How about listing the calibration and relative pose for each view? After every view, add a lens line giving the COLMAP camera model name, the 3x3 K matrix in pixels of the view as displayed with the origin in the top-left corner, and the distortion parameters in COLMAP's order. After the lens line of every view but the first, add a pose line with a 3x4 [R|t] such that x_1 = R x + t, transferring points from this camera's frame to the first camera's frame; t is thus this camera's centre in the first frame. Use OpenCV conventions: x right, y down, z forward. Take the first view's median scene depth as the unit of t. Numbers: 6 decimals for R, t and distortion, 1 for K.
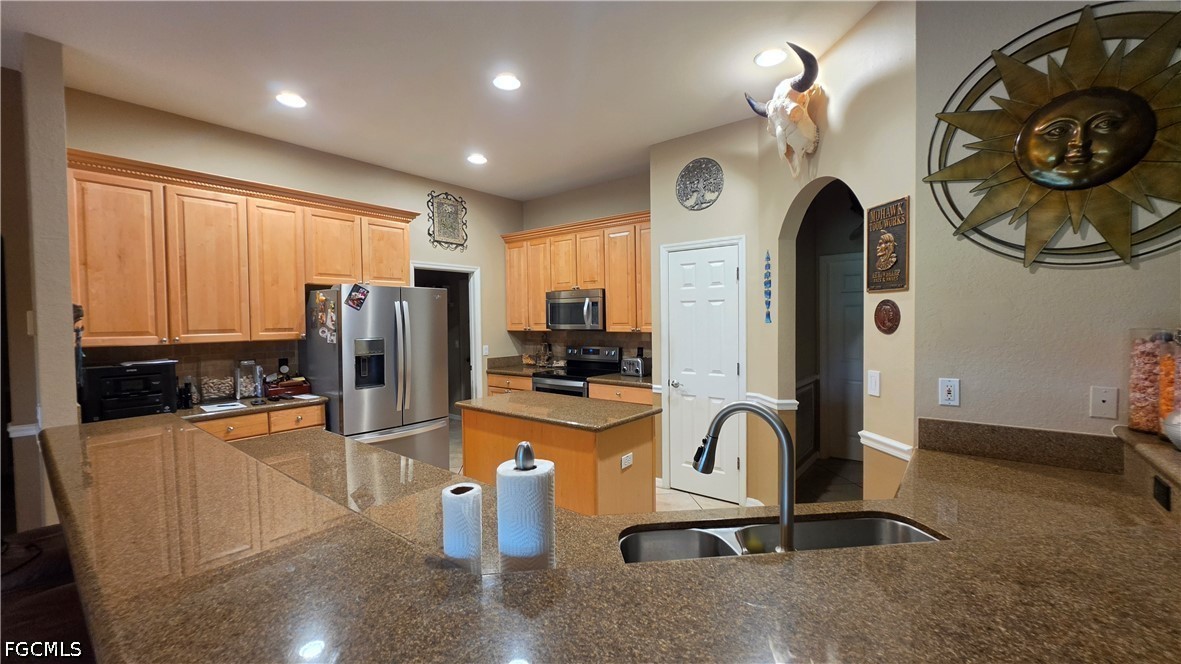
lens RADIAL K [[471.7, 0, 590.7], [0, 471.7, 330.0], [0, 0, 1]] dist [-0.002247, -0.000036]
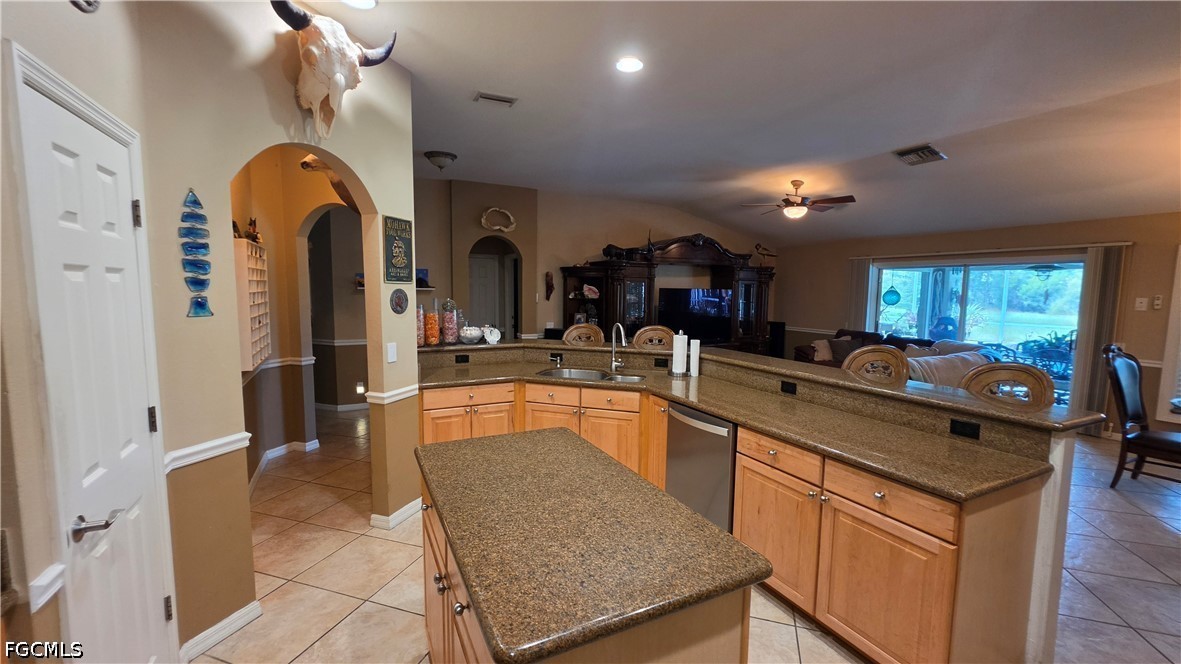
lens RADIAL K [[471.7, 0, 587.2], [0, 471.7, 334.2], [0, 0, 1]] dist [-0.002247, -0.000036]
pose [[-0.906682, -0.038973, 0.420011, -0.435411], [0.009961, 0.993467, 0.113688, -0.080254], [-0.421697, 0.107263, -0.900370, 1.935150]]
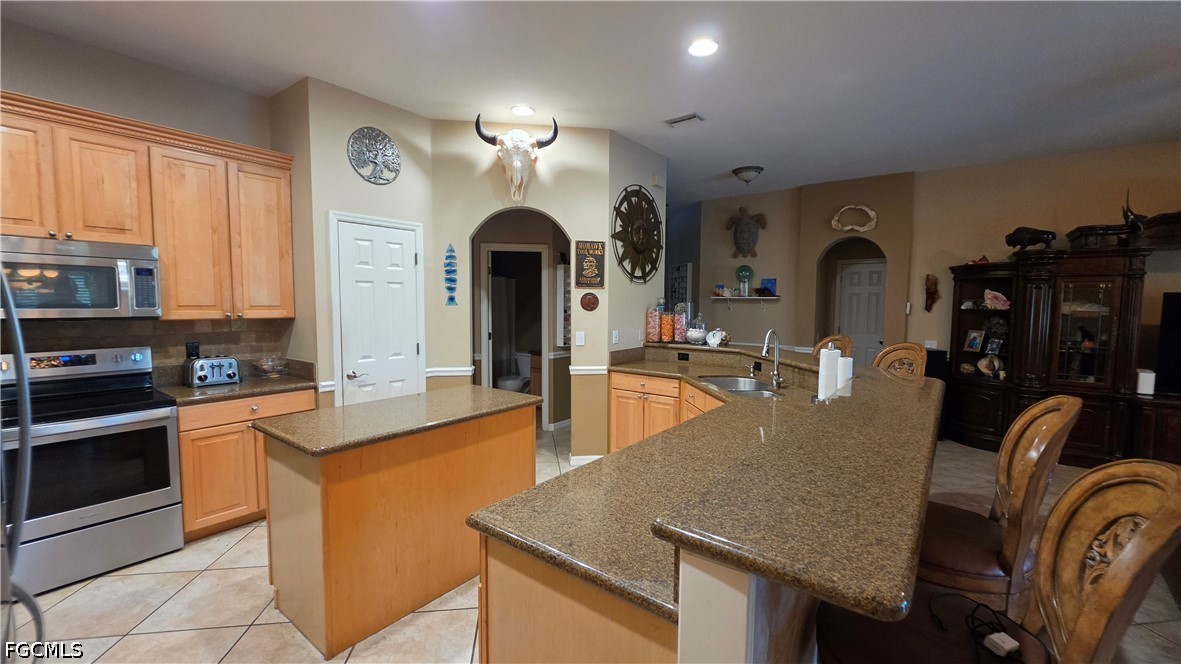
lens RADIAL K [[471.7, 0, 599.0], [0, 471.7, 334.8], [0, 0, 1]] dist [-0.002247, -0.000036]
pose [[-0.027960, -0.059437, 0.997840, -1.202596], [0.017641, 0.998046, 0.059944, -0.008235], [-0.999453, 0.019279, -0.026857, 0.970258]]
